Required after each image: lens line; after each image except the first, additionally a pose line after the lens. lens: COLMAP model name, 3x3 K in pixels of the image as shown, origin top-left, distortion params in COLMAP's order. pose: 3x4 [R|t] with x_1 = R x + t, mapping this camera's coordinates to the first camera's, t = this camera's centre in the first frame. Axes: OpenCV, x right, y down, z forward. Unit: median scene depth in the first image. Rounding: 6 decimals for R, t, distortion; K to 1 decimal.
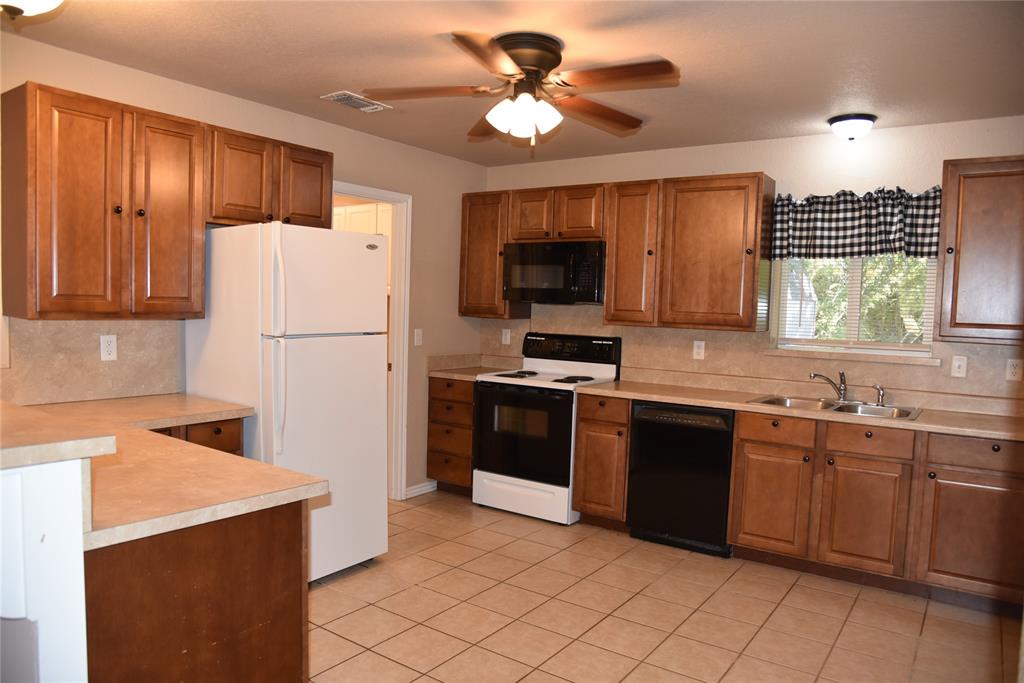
lens RADIAL K [[706.3, 0, 512.8], [0, 706.3, 344.9], [0, 0, 1]] dist [-0.052662, 0.010968]
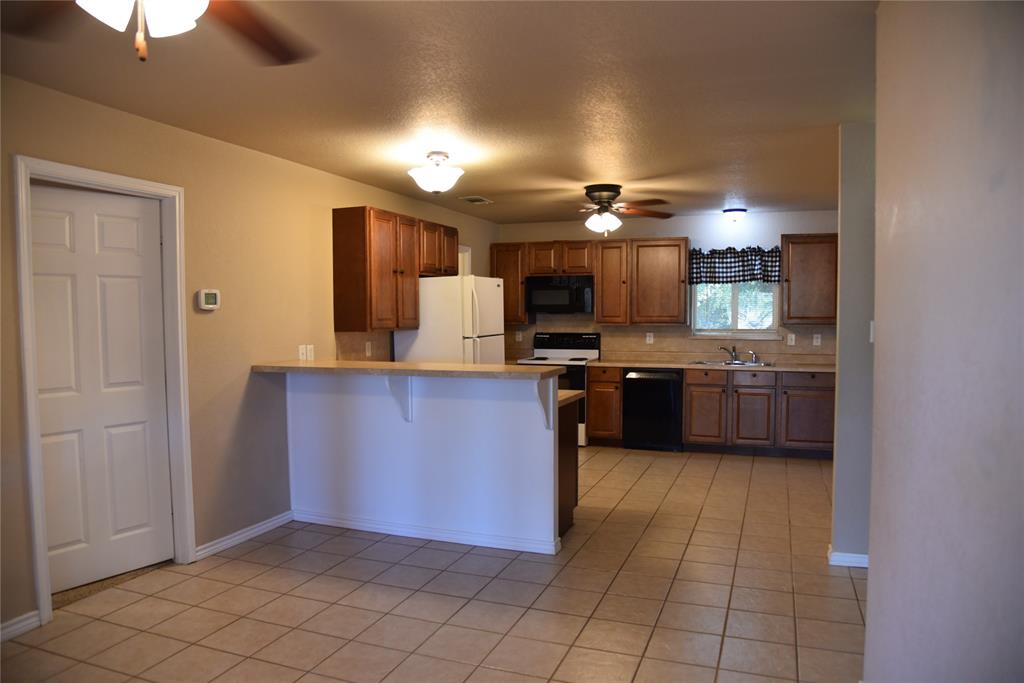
lens RADIAL K [[706.3, 0, 512.2], [0, 706.3, 343.9], [0, 0, 1]] dist [-0.052662, 0.010968]
pose [[0.969274, -0.044960, 0.241838, -0.526625], [0.047177, 0.998881, -0.003381, 0.012616], [-0.241415, 0.014687, 0.970311, -0.637448]]
